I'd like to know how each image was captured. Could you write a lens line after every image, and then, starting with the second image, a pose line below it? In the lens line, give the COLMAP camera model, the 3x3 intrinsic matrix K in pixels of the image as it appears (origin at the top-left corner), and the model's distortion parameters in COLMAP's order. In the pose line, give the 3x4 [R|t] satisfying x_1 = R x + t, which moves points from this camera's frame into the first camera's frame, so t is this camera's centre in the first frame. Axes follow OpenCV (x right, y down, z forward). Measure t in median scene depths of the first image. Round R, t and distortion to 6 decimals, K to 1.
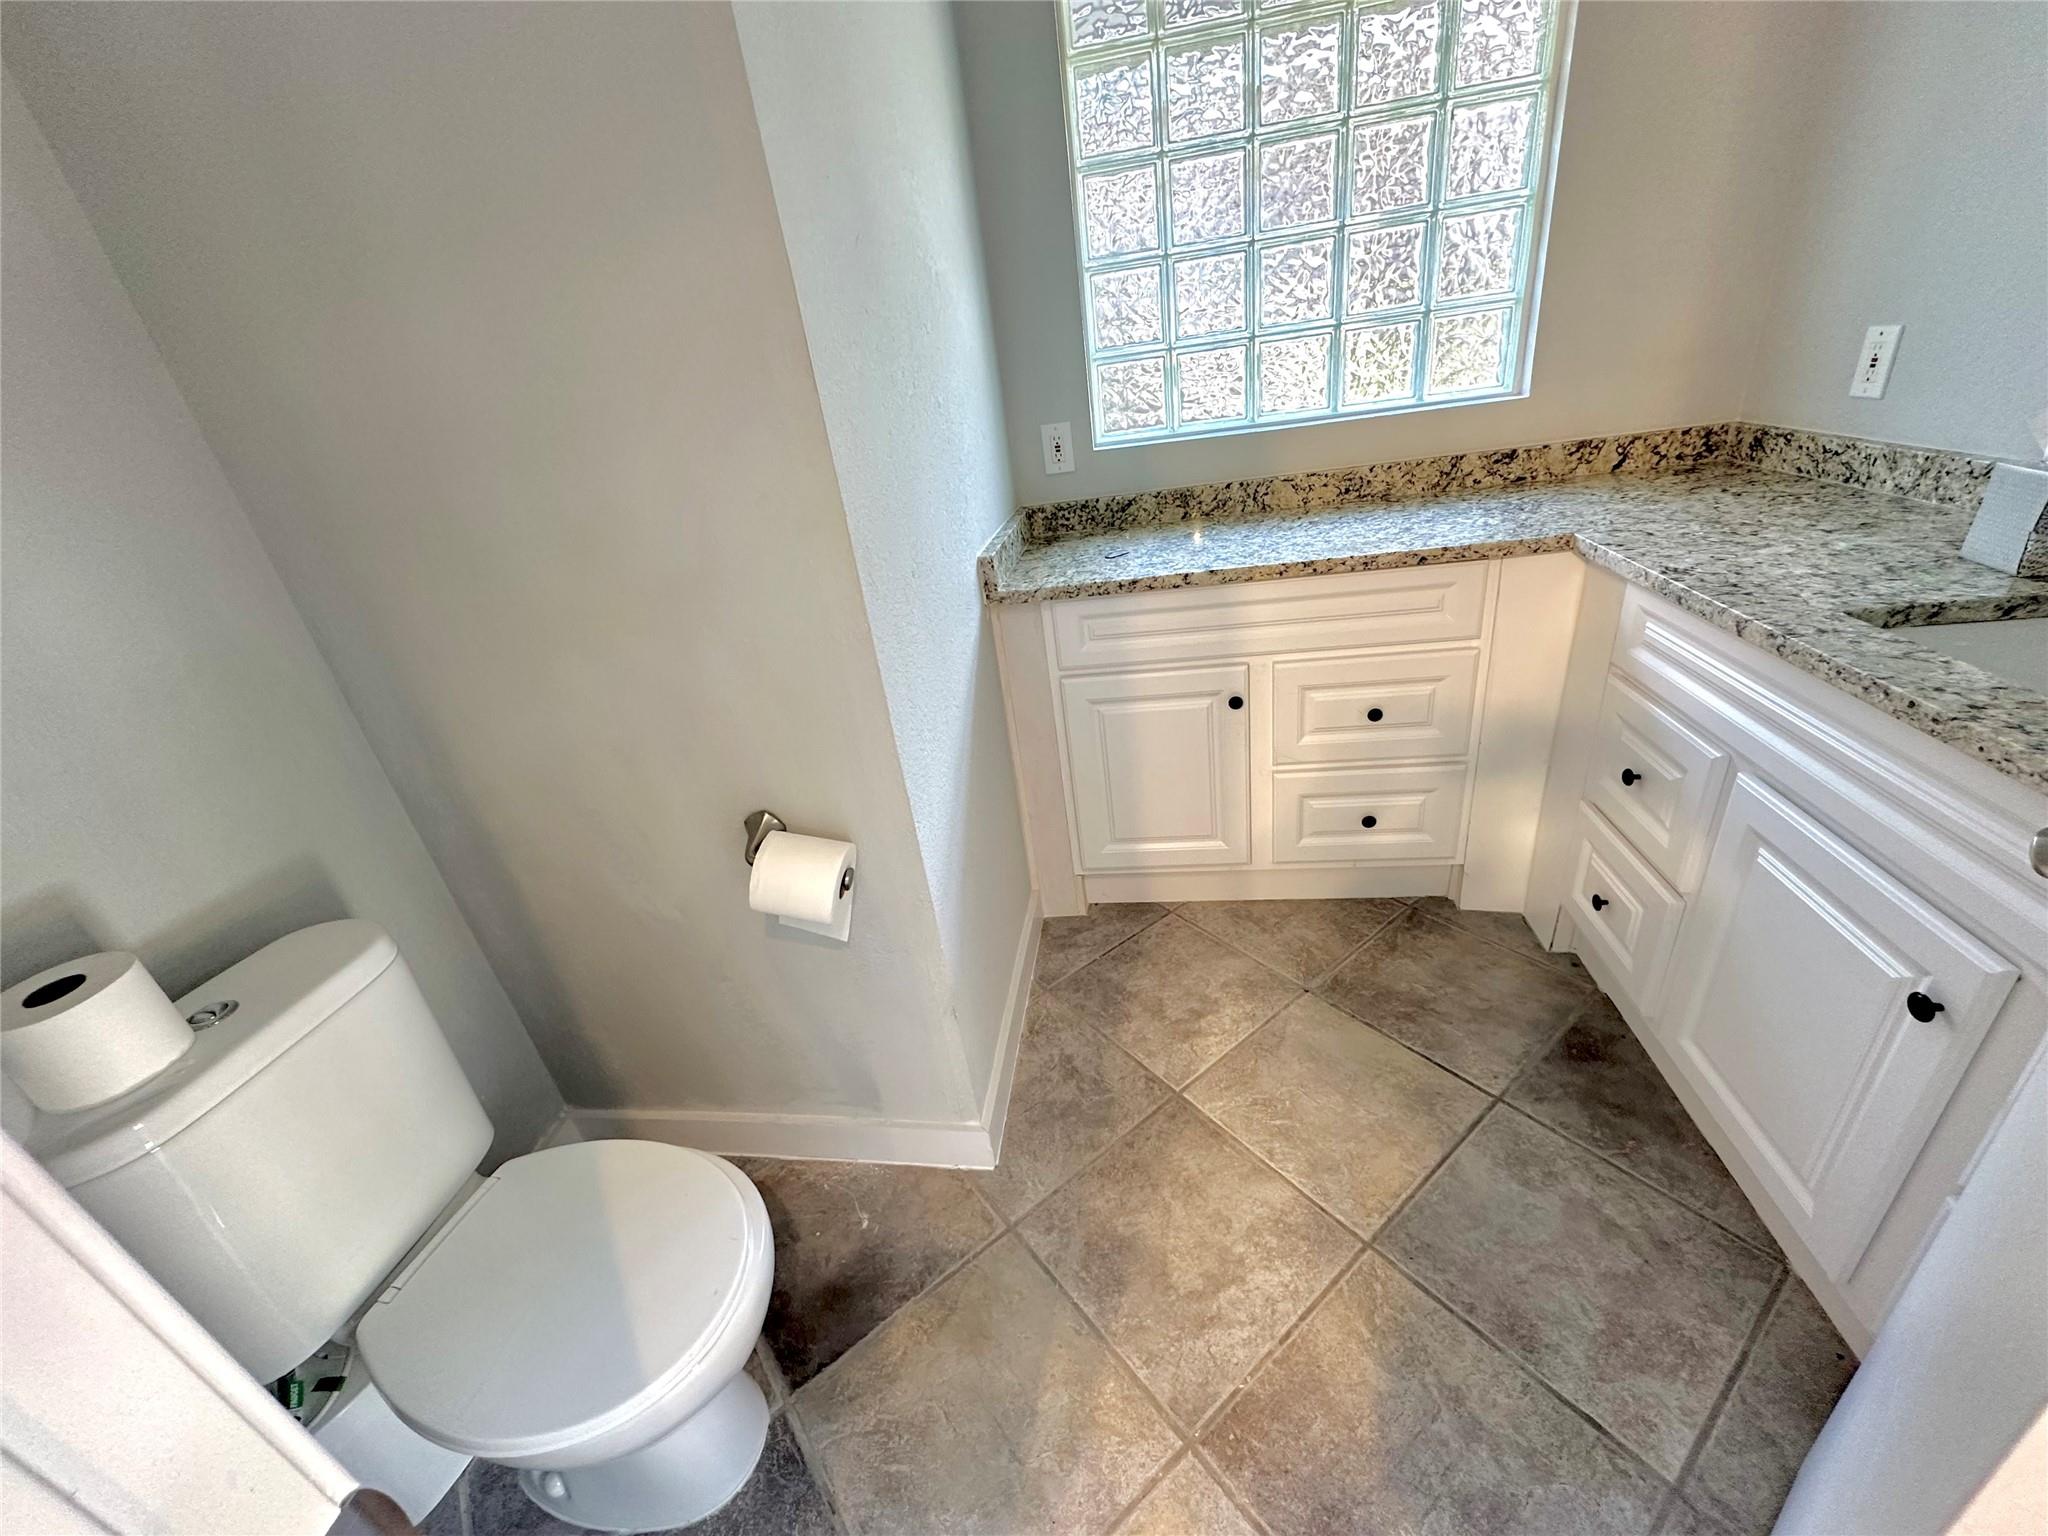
lens RADIAL K [[820.1, 0, 1024.0], [0, 820.1, 773.1], [0, 0, 1]] dist [-0.001765, 0.000746]
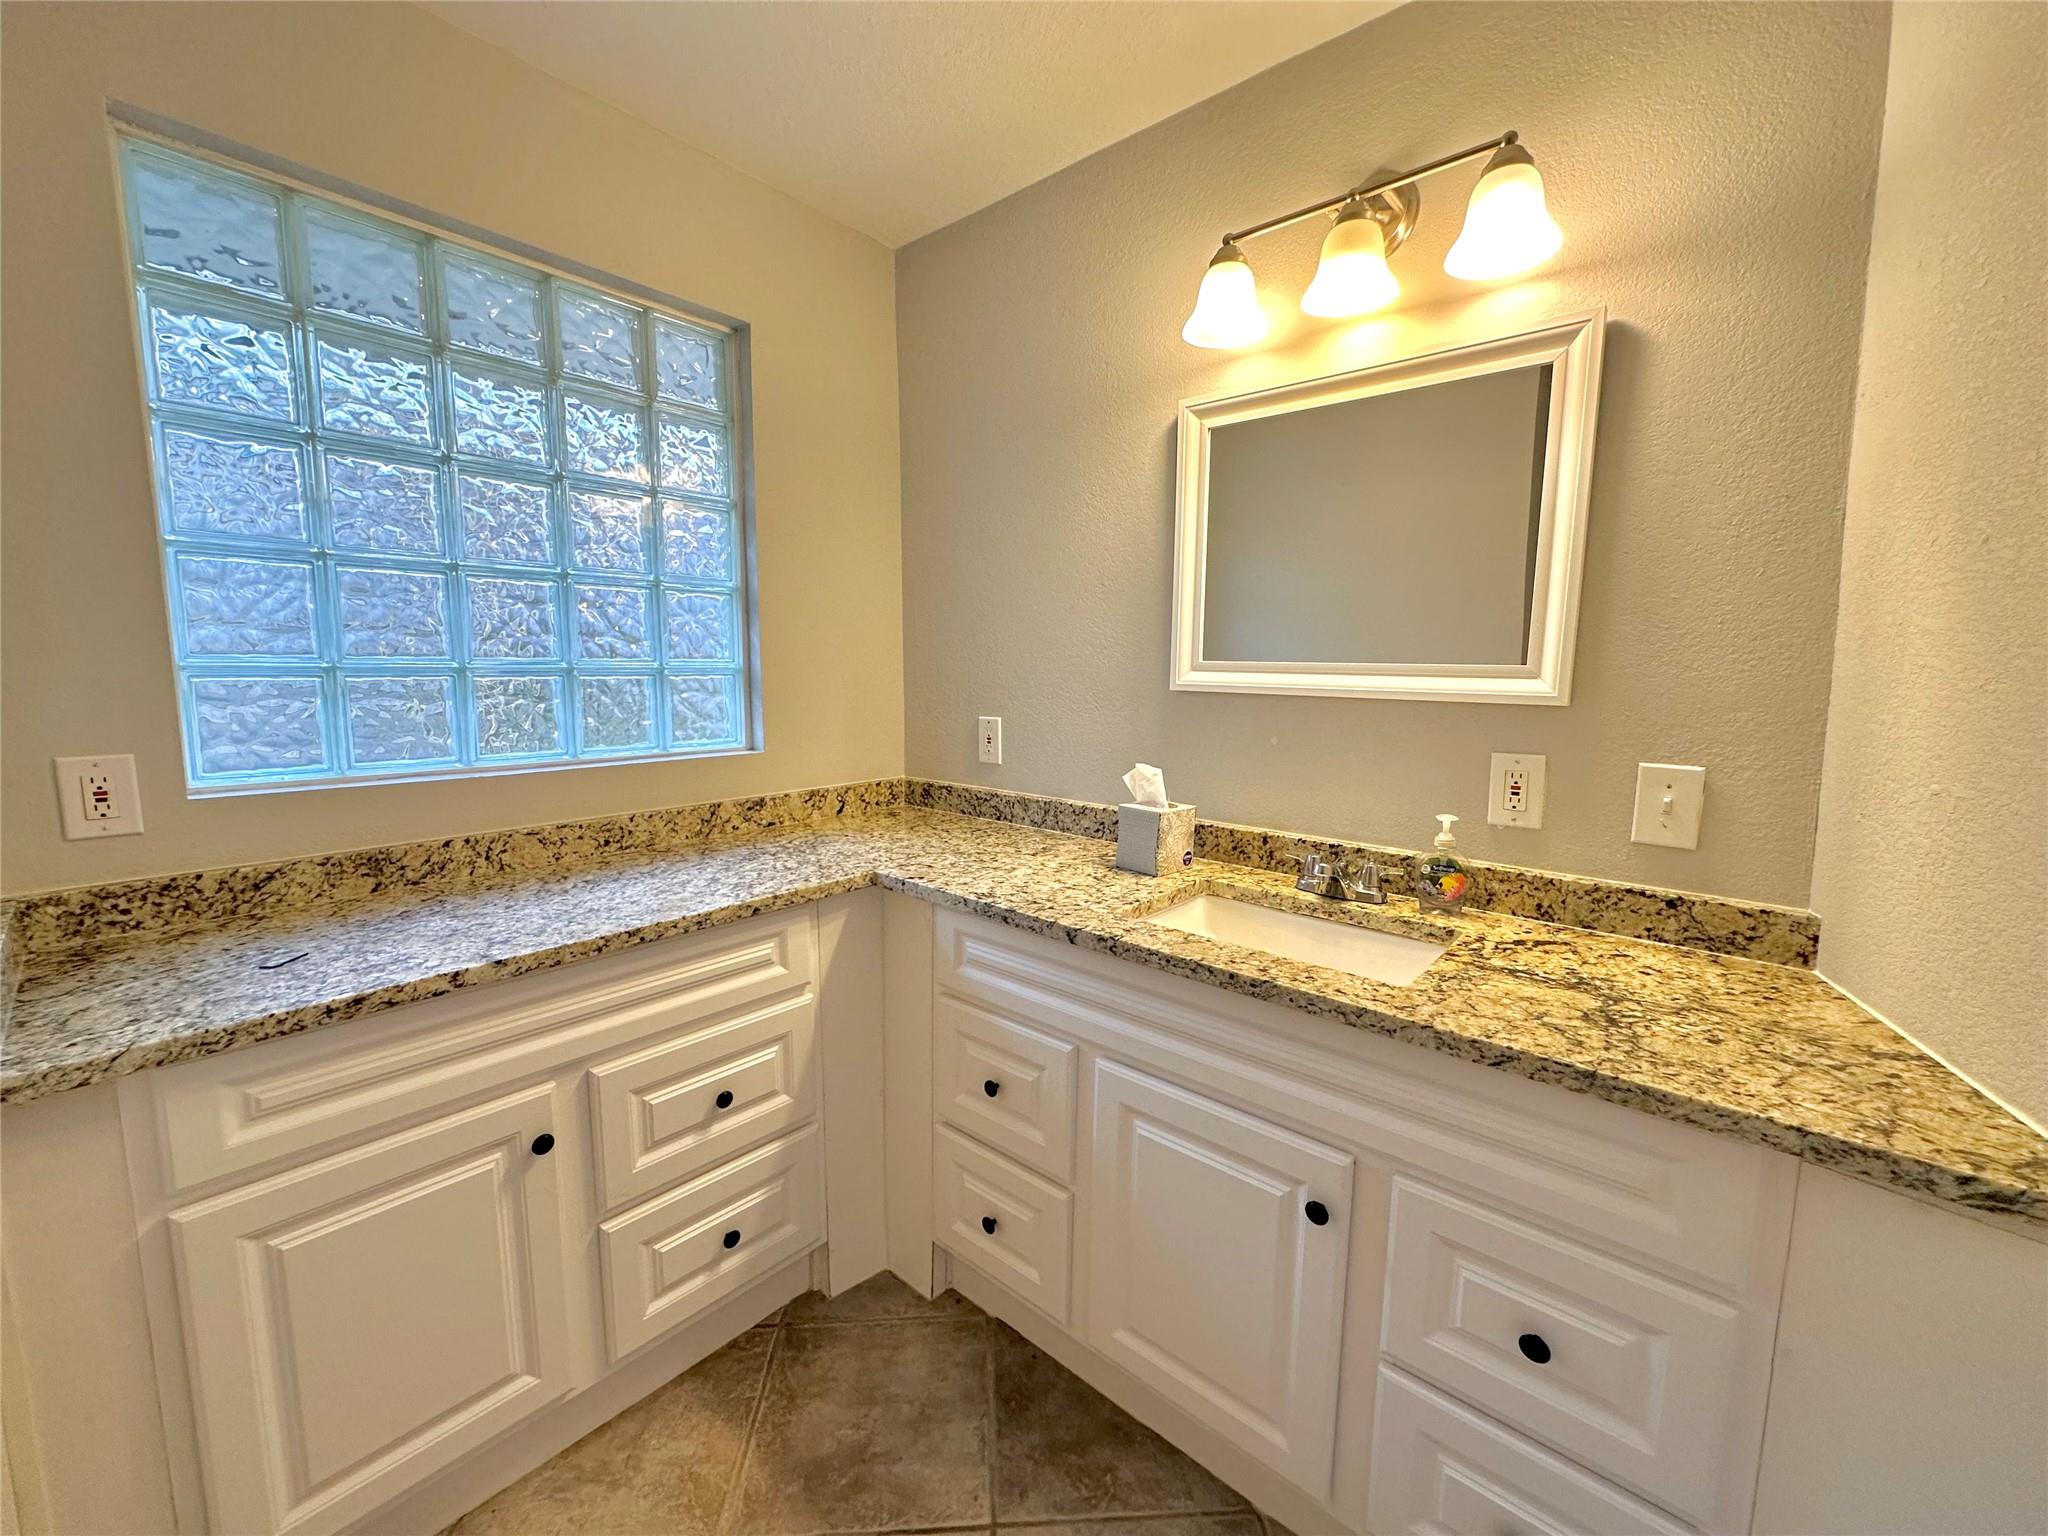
lens RADIAL K [[820.1, 0, 1018.0], [0, 820.1, 771.4], [0, 0, 1]] dist [-0.001765, 0.000746]
pose [[0.546834, 0.026920, 0.836808, -0.109223], [0.309418, 0.922225, -0.231865, -0.096884], [-0.777967, 0.385715, 0.495974, 0.251104]]
